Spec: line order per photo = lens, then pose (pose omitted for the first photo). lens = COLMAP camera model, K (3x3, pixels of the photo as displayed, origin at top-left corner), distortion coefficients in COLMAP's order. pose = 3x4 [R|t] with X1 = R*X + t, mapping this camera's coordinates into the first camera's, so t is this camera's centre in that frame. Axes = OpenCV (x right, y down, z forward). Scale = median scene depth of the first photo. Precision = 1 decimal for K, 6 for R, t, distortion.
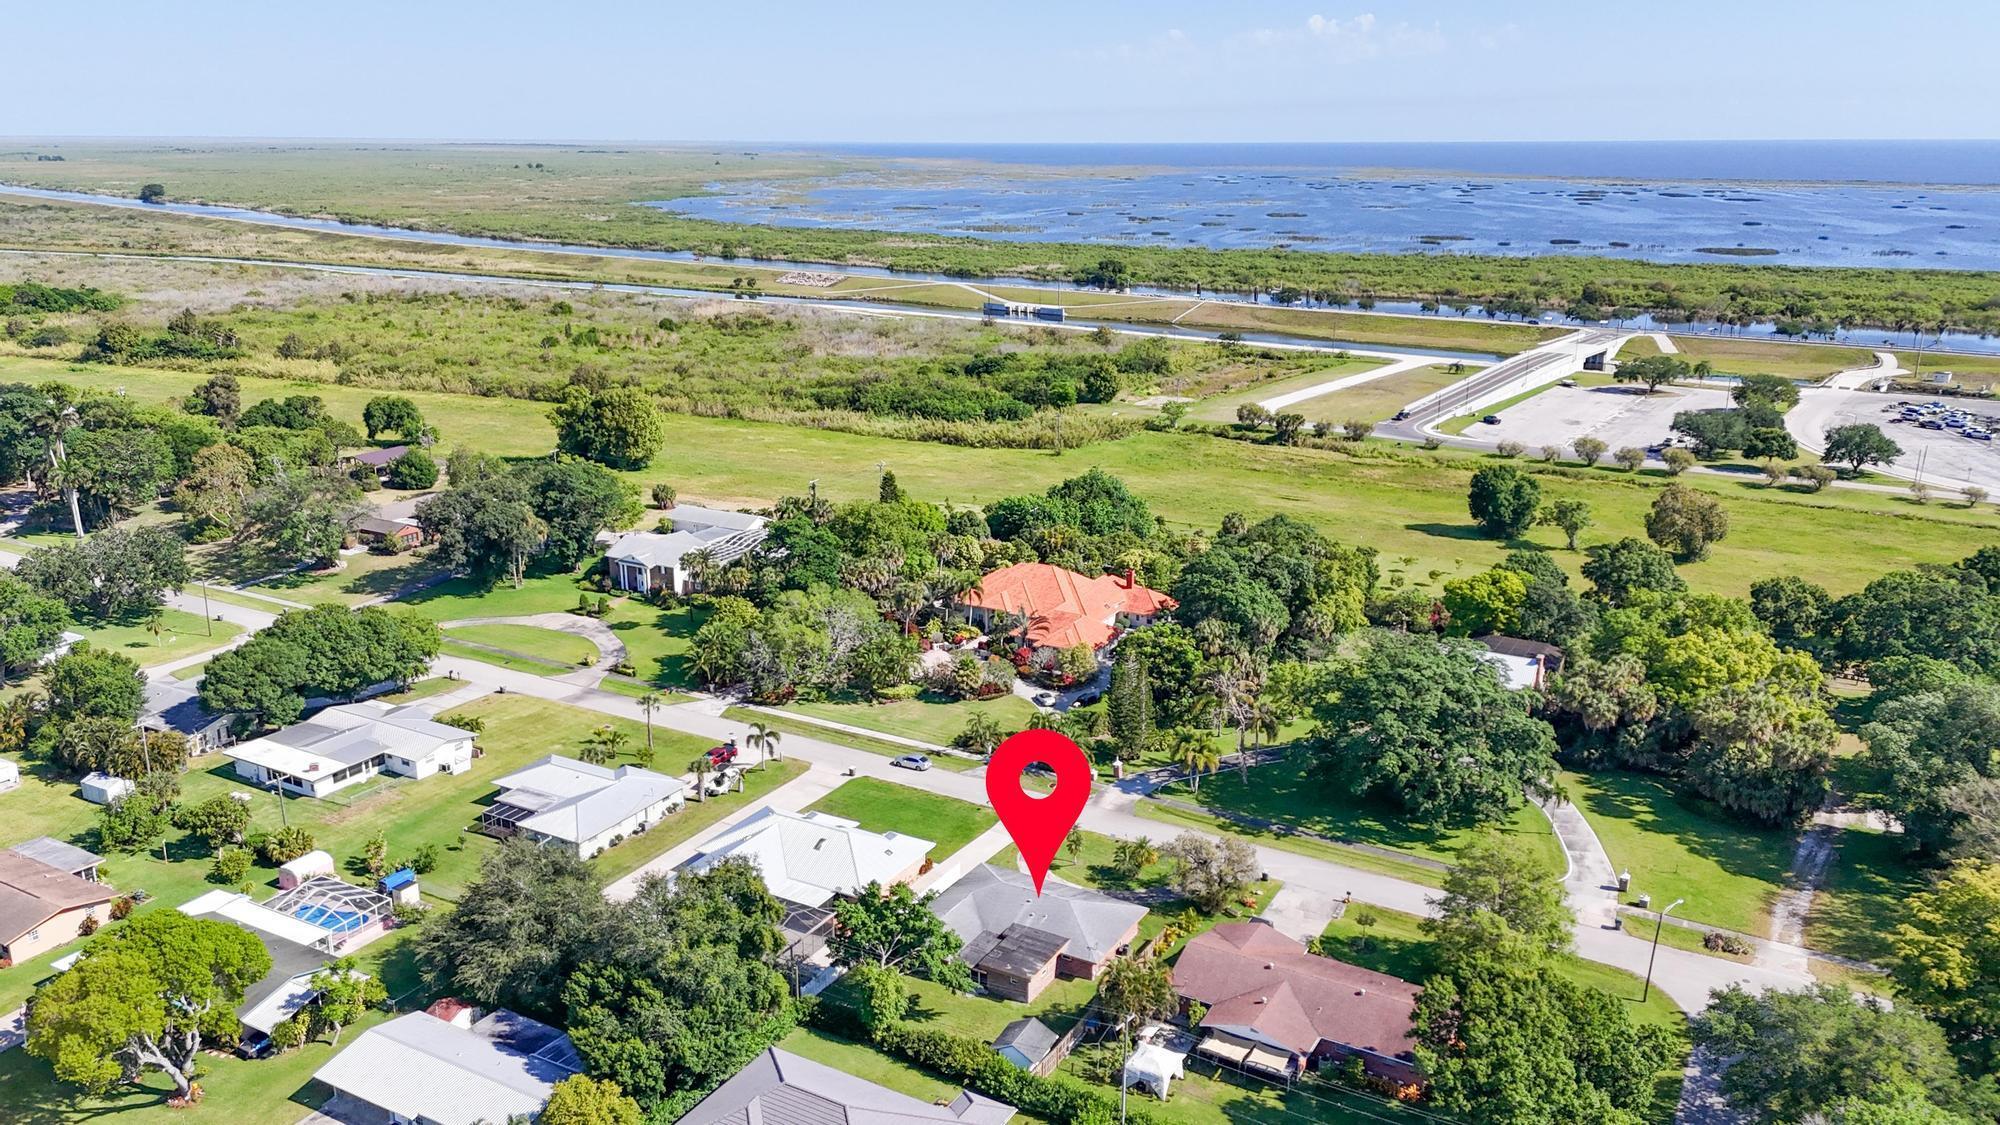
lens RADIAL K [[1489.8, 0, 1006.5], [0, 1489.8, 546.8], [0, 0, 1]] dist [0.113499, -0.145920]
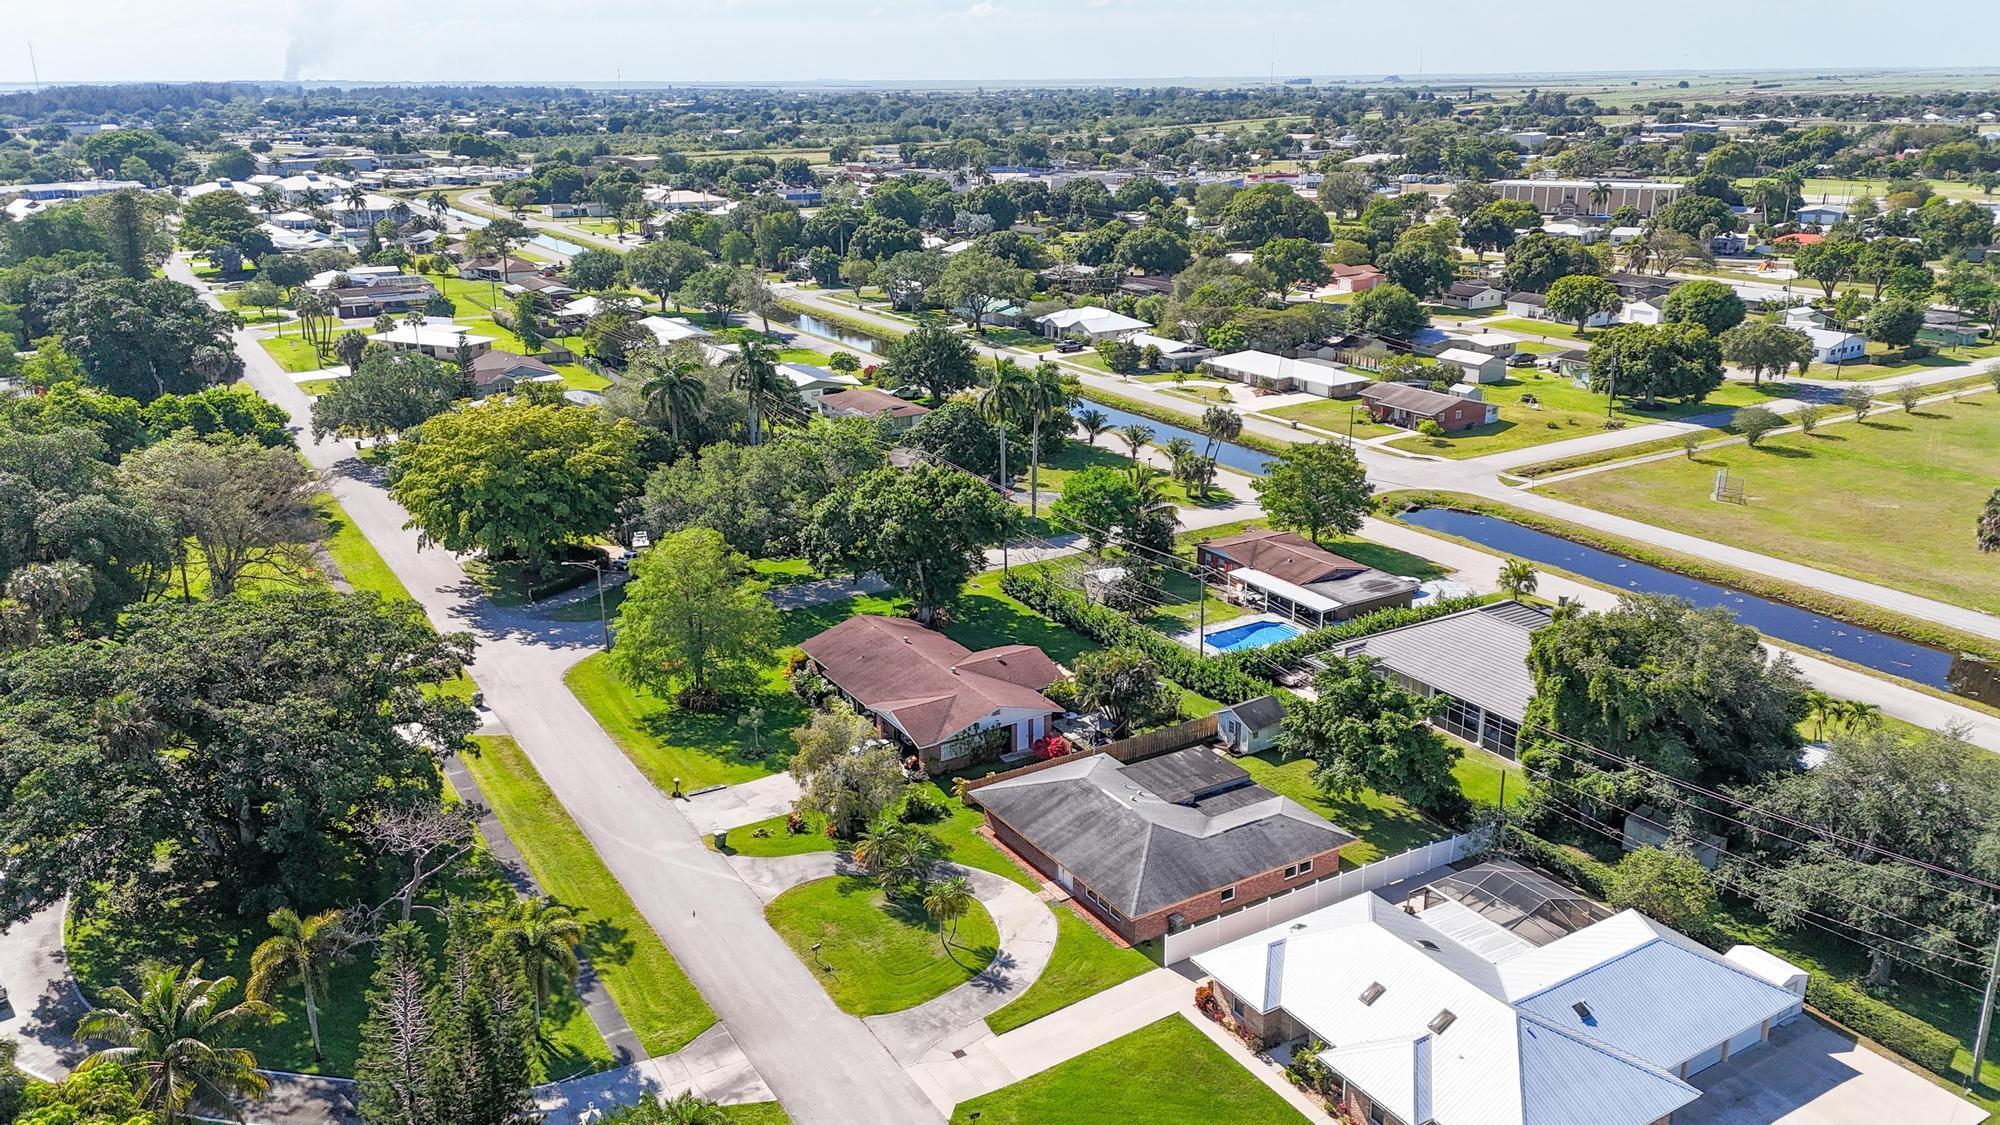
lens RADIAL K [[1489.8, 0, 1006.5], [0, 1489.8, 546.8], [0, 0, 1]] dist [0.113499, -0.145920]
pose [[-0.876400, -0.138474, 0.461247, -0.140890], [0.133146, 0.850765, 0.508401, -0.130106], [-0.462813, 0.506976, -0.727172, 0.892365]]
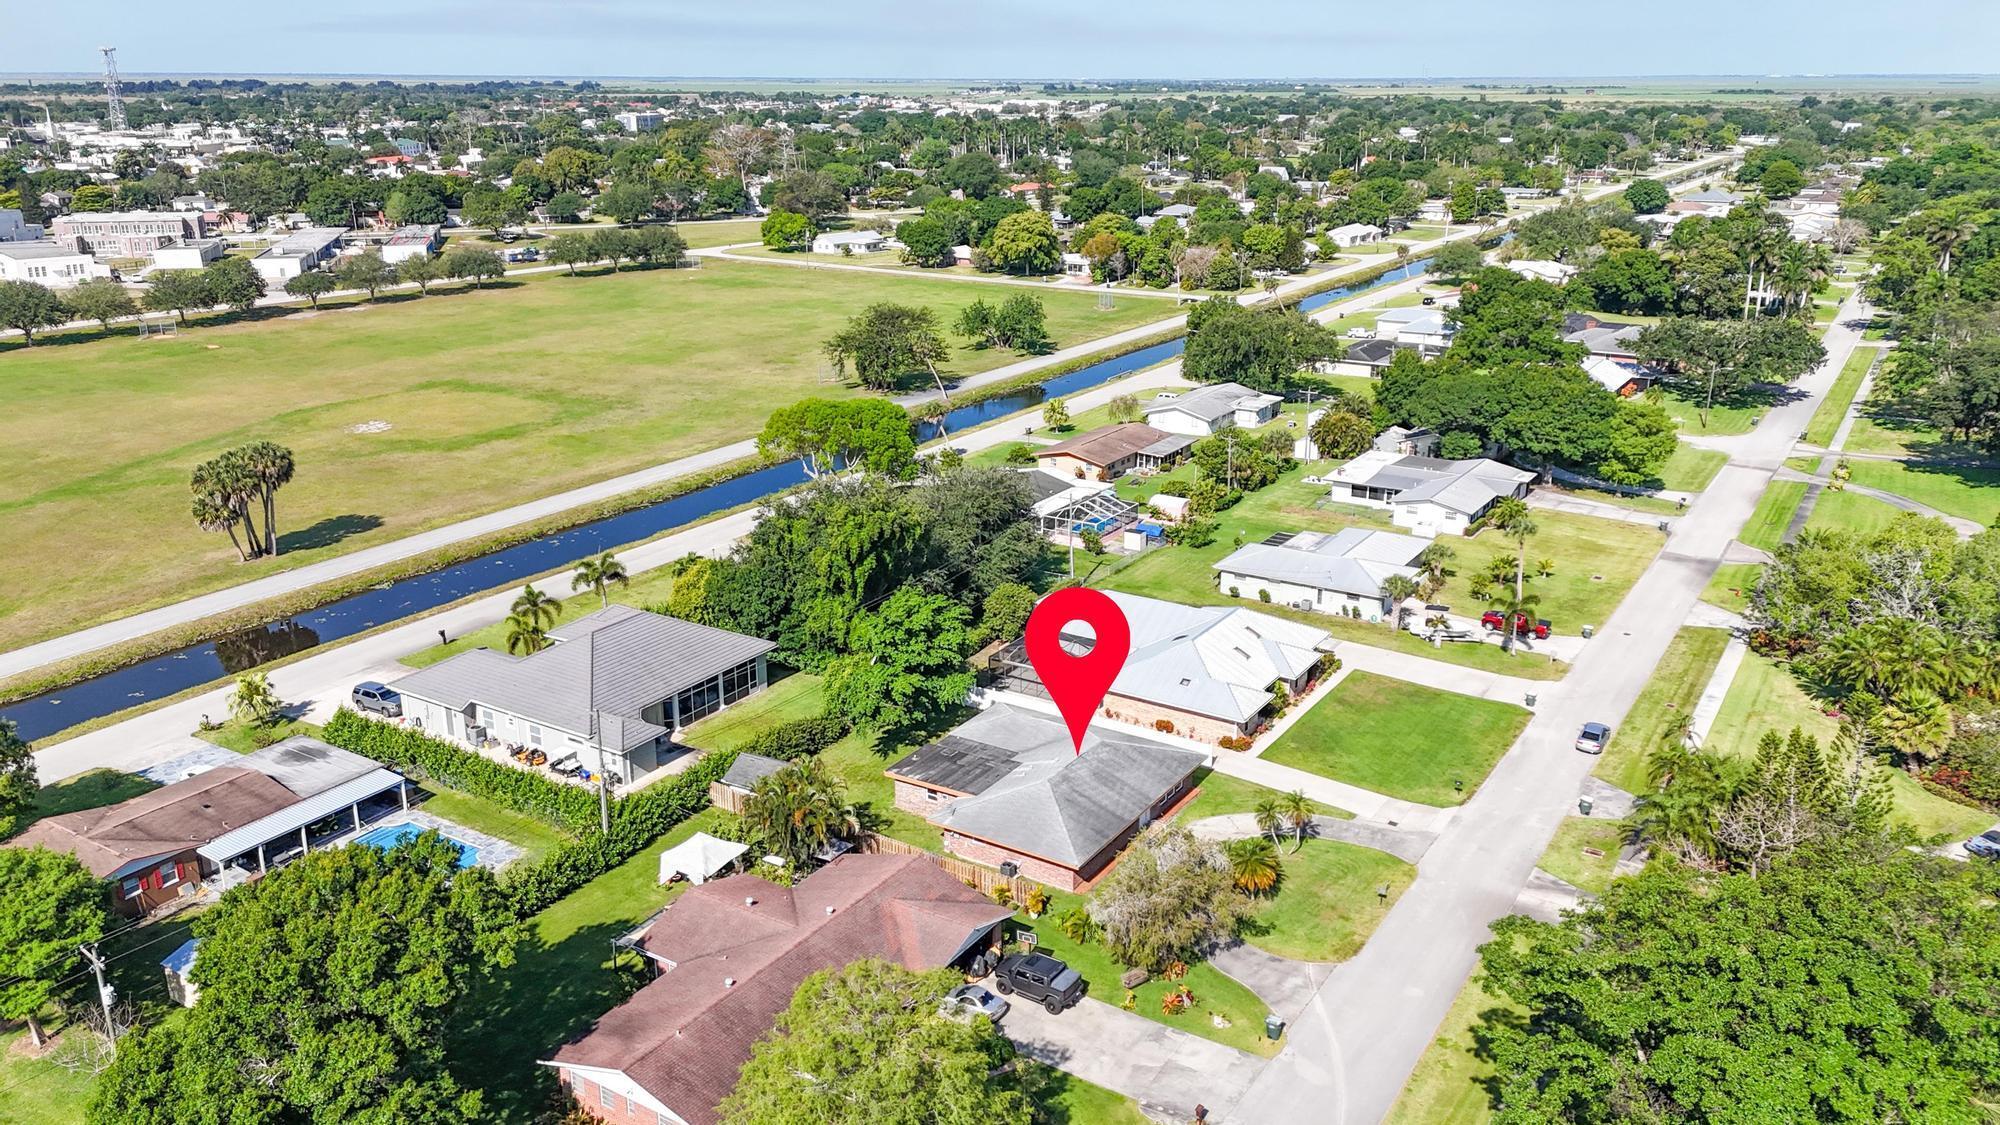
lens RADIAL K [[1489.8, 0, 1006.5], [0, 1489.8, 546.8], [0, 0, 1]] dist [0.113499, -0.145920]
pose [[-0.048395, 0.295967, -0.953971, 0.407040], [-0.262346, 0.917791, 0.298051, -0.039173], [0.963760, 0.264695, 0.033229, 0.566195]]
